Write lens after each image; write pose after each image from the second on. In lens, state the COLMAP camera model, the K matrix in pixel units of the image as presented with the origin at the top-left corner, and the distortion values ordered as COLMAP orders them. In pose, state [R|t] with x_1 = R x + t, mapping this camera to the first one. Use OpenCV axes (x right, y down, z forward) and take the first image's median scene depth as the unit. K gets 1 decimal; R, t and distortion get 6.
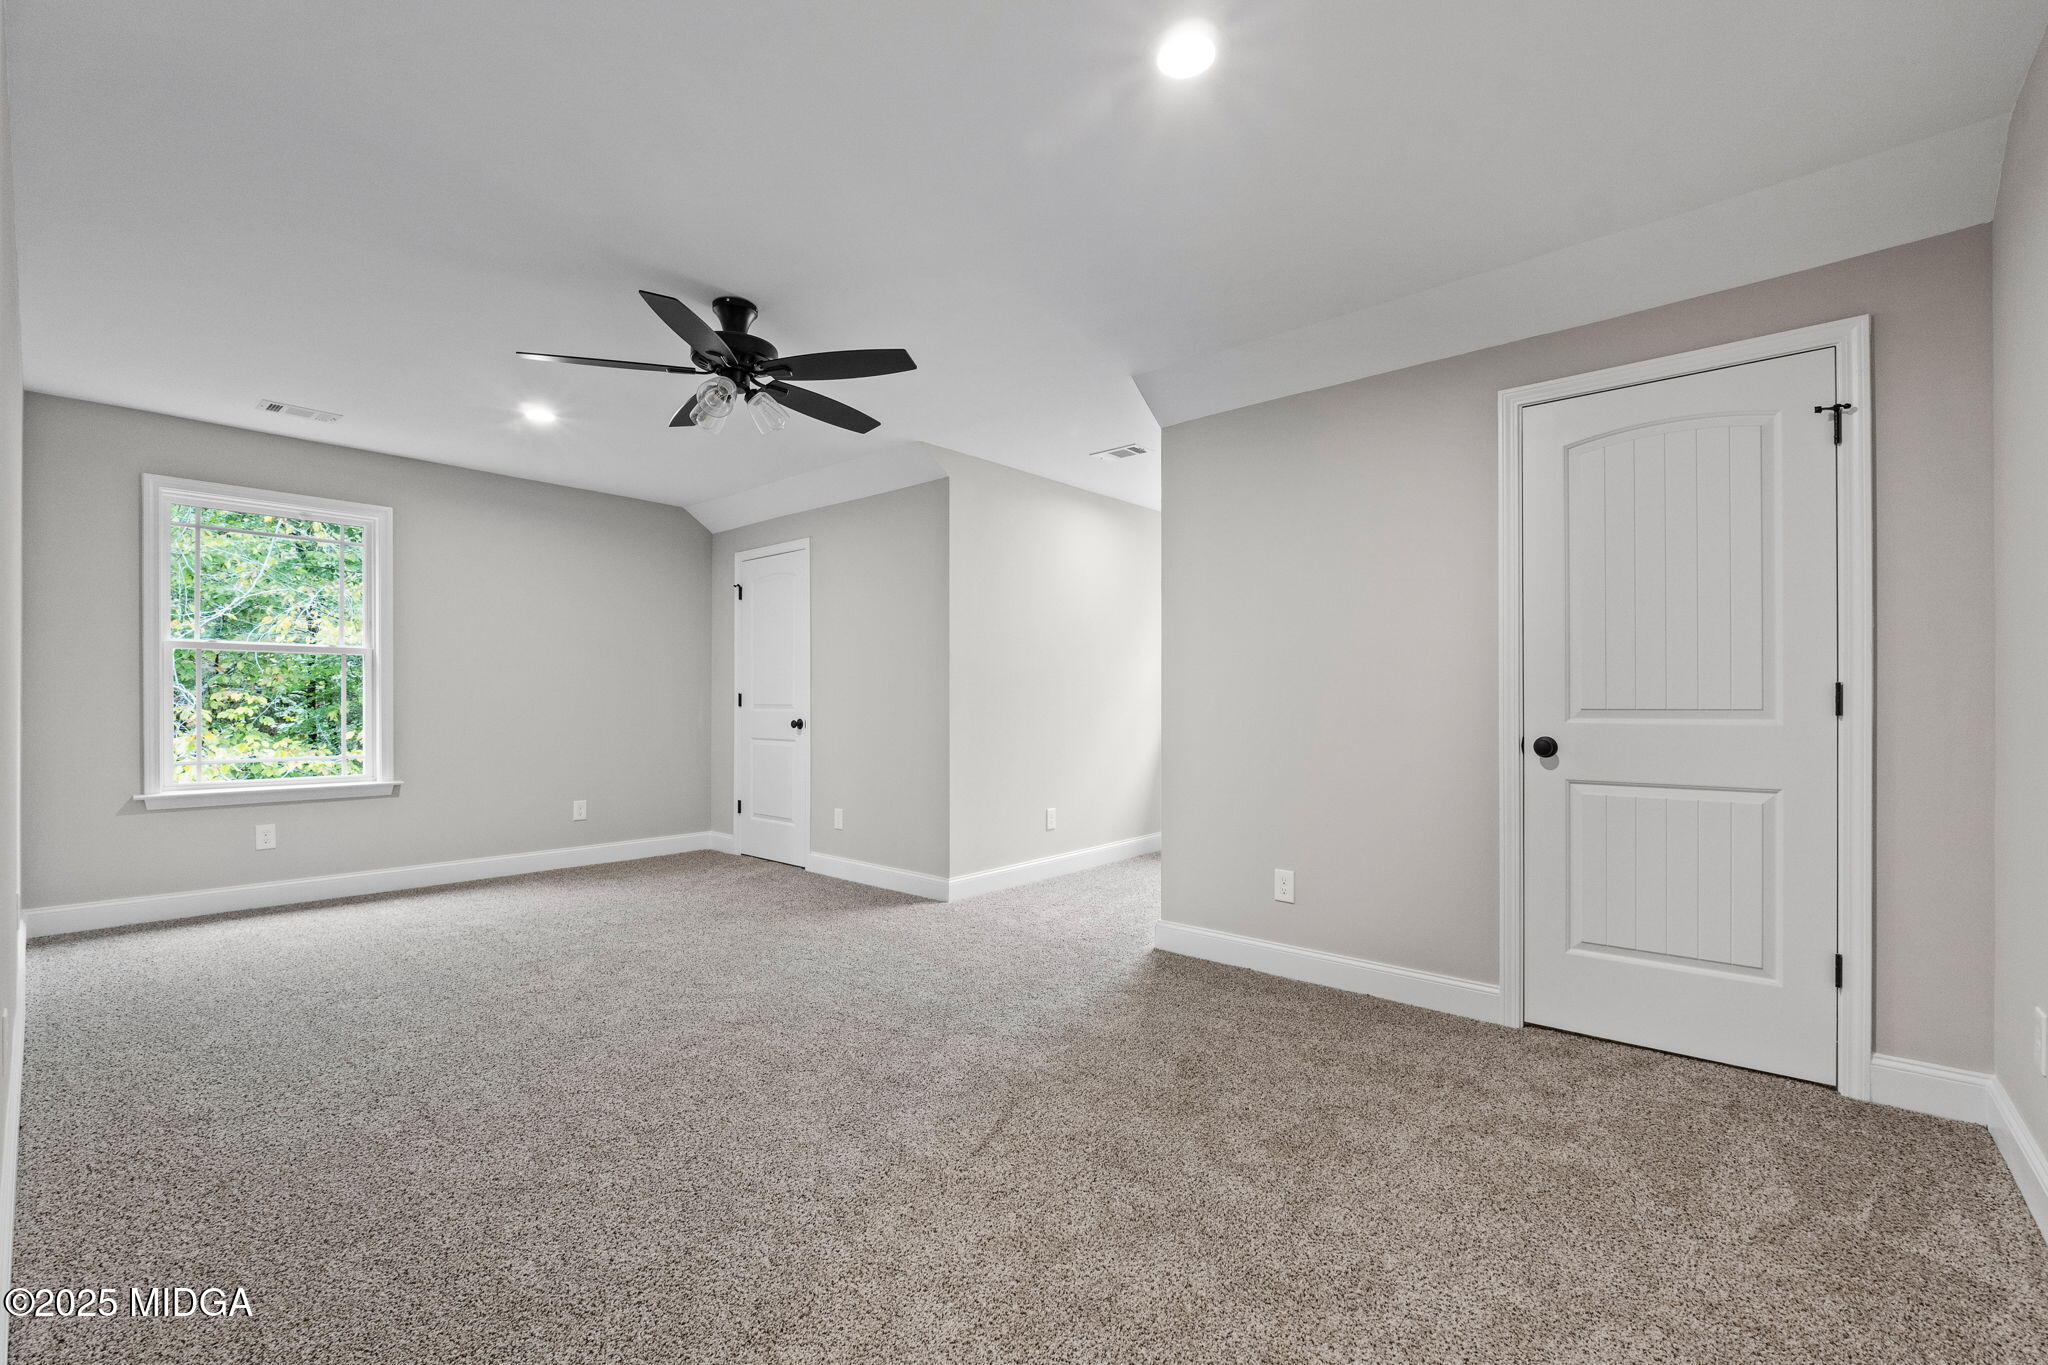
lens RADIAL K [[875.6, 0, 1041.4], [0, 875.6, 678.0], [0, 0, 1]] dist [-0.004676, 0.001357]
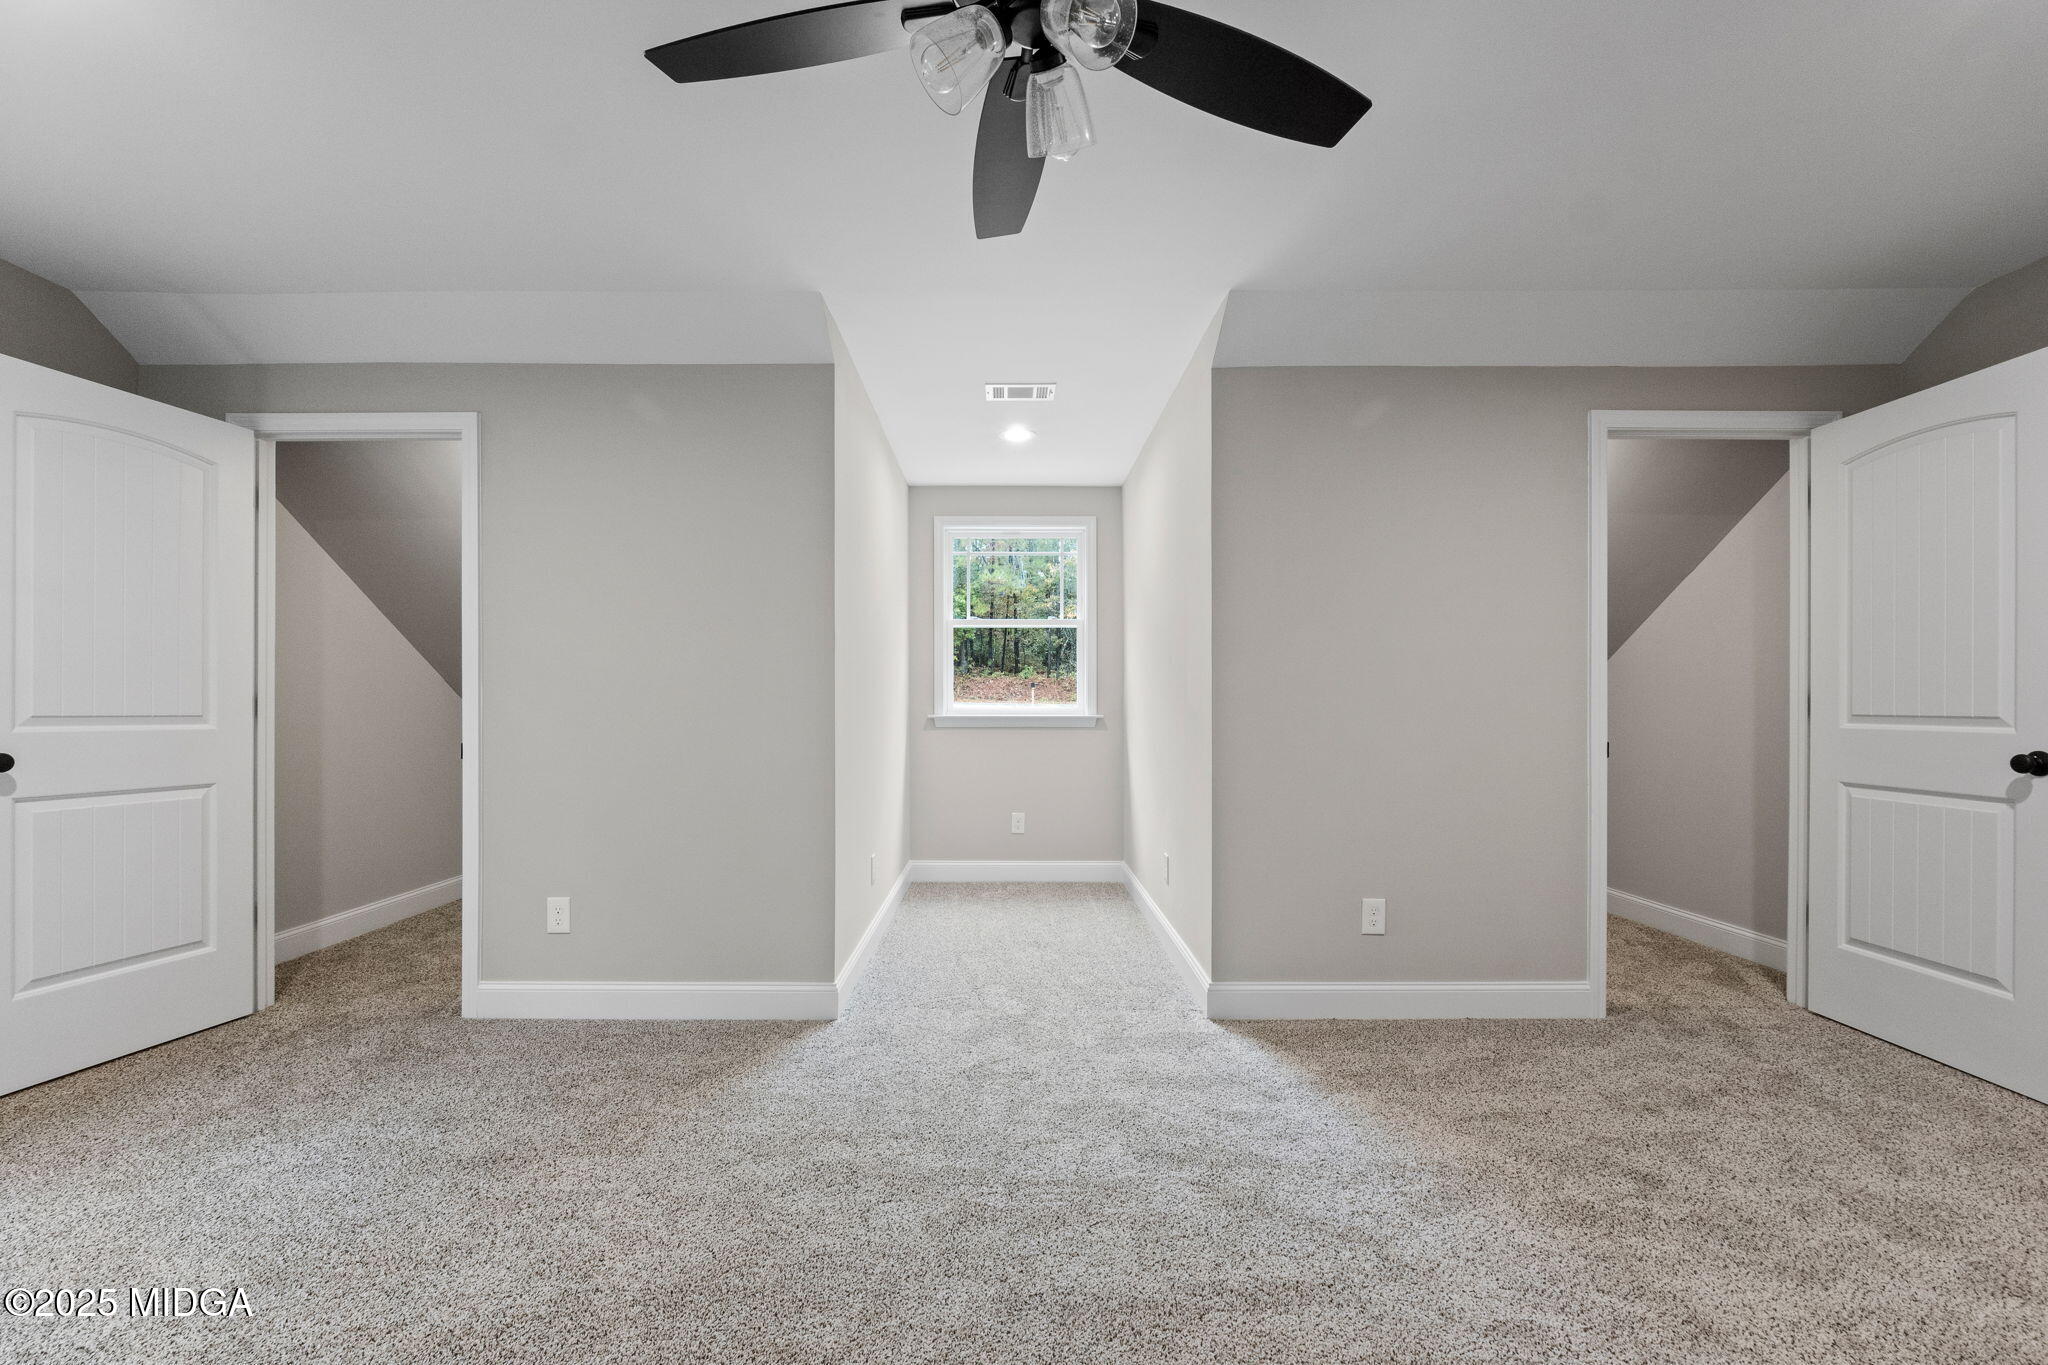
lens RADIAL K [[875.6, 0, 1023.0], [0, 875.6, 683.4], [0, 0, 1]] dist [-0.004676, 0.001357]
pose [[0.753994, 0.006517, 0.656850, -0.606096], [-0.016811, 0.999815, 0.009377, -0.002769], [-0.656667, -0.018112, 0.753963, 0.591755]]
